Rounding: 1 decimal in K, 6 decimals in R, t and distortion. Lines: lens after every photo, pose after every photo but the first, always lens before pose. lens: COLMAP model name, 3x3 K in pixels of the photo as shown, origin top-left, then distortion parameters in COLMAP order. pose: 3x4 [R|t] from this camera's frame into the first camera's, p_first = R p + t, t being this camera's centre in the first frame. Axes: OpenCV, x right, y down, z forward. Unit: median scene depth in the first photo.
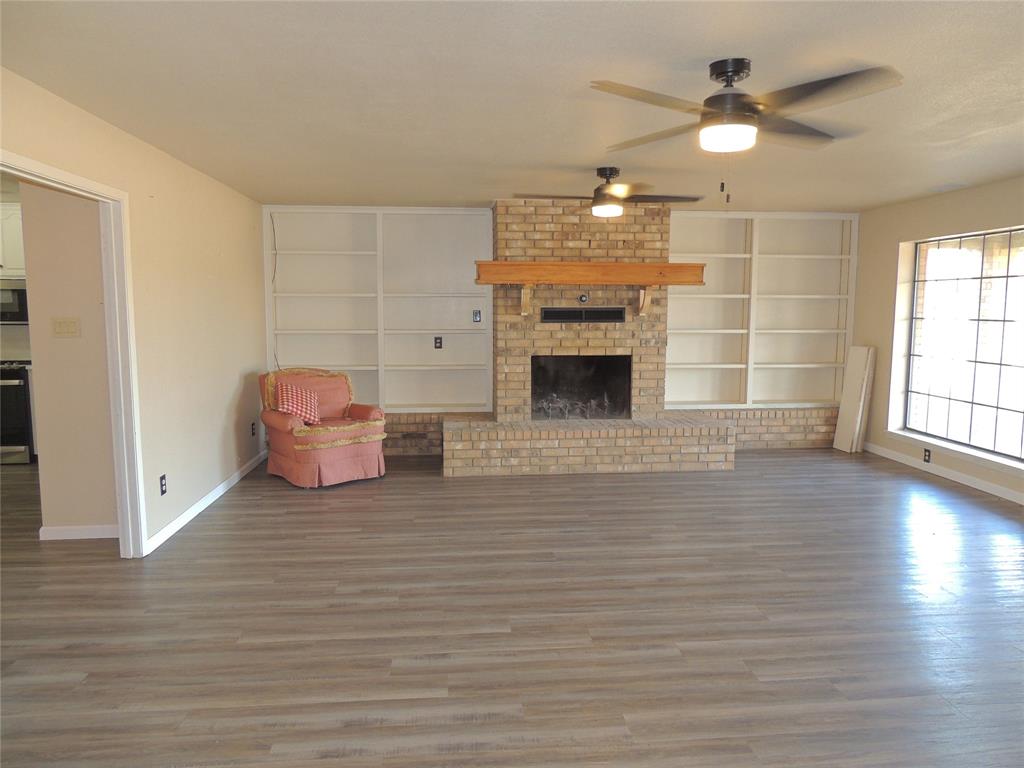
lens RADIAL K [[727.9, 0, 512.0], [0, 727.9, 384.0], [0, 0, 1]] dist [-0.019495, -0.000666]
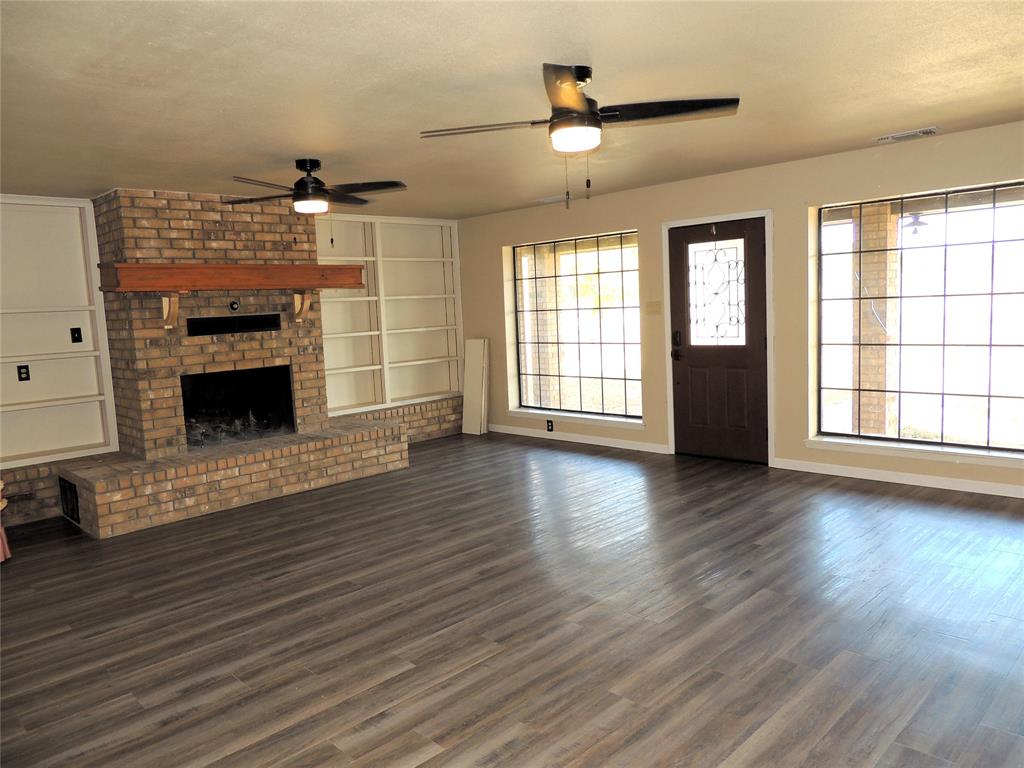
lens RADIAL K [[729.1, 0, 524.0], [0, 729.1, 386.1], [0, 0, 1]] dist [-0.013885, -0.002056]
pose [[0.766482, -0.108638, 0.633012, -0.206652], [0.115022, 0.992875, 0.031124, -0.007415], [-0.631883, 0.048954, 0.773516, 0.096535]]
